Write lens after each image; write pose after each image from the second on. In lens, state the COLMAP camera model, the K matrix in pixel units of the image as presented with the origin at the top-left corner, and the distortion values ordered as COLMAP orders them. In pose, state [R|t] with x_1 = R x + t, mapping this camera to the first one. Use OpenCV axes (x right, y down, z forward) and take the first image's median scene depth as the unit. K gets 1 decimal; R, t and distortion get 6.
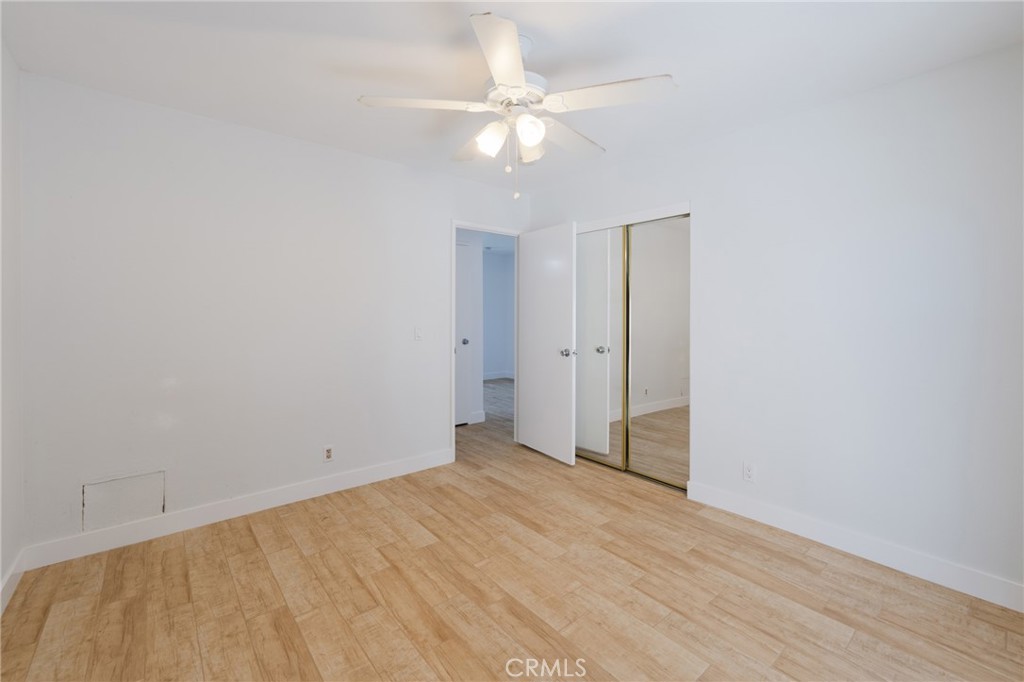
lens RADIAL K [[445.4, 0, 525.9], [0, 445.4, 314.6], [0, 0, 1]] dist [-0.002180, -0.000344]
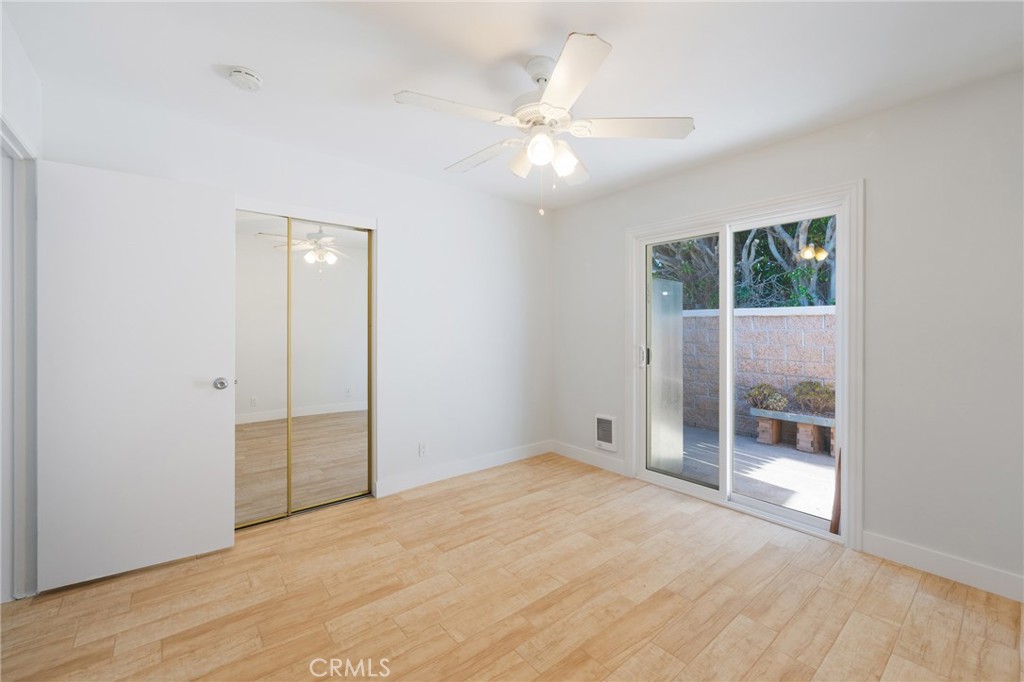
lens RADIAL K [[413.4, 0, 520.9], [0, 413.4, 331.9], [0, 0, 1]] dist [-0.000239, -0.001170]
pose [[0.003390, -0.016219, 0.999863, -0.852142], [-0.000275, 0.999868, 0.016220, -0.002684], [-0.999994, -0.000330, 0.003385, 0.897696]]
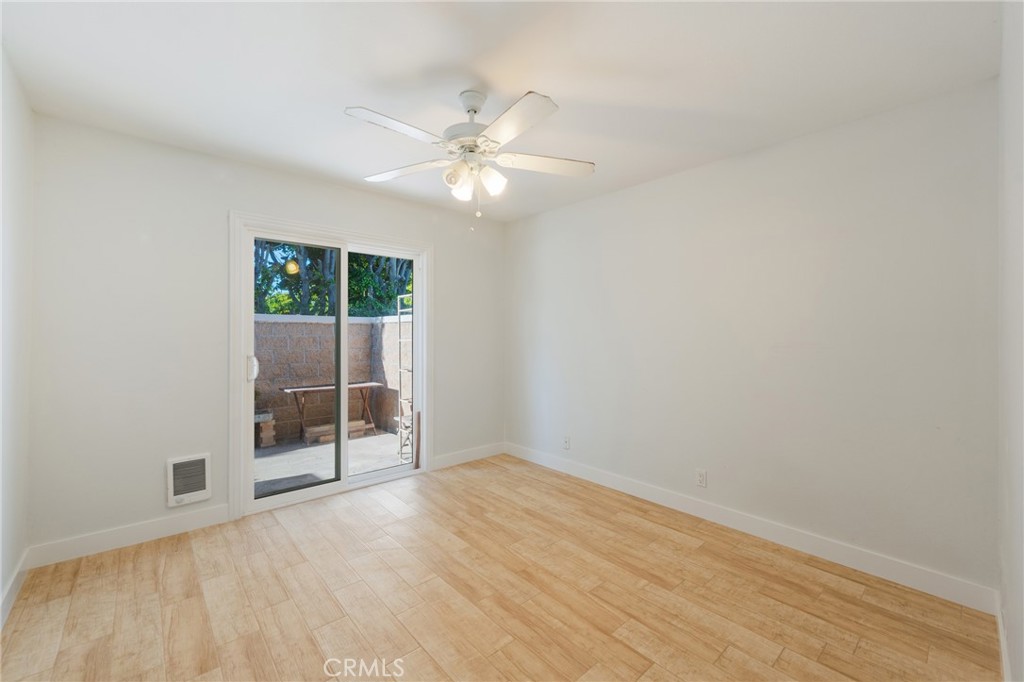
lens RADIAL K [[413.4, 0, 515.2], [0, 413.4, 338.1], [0, 0, 1]] dist [-0.000239, -0.001170]
pose [[-0.999919, -0.008730, -0.009265, -0.109477], [-0.008844, 0.999885, 0.012348, -0.004037], [0.009157, 0.012429, -0.999881, 1.779007]]
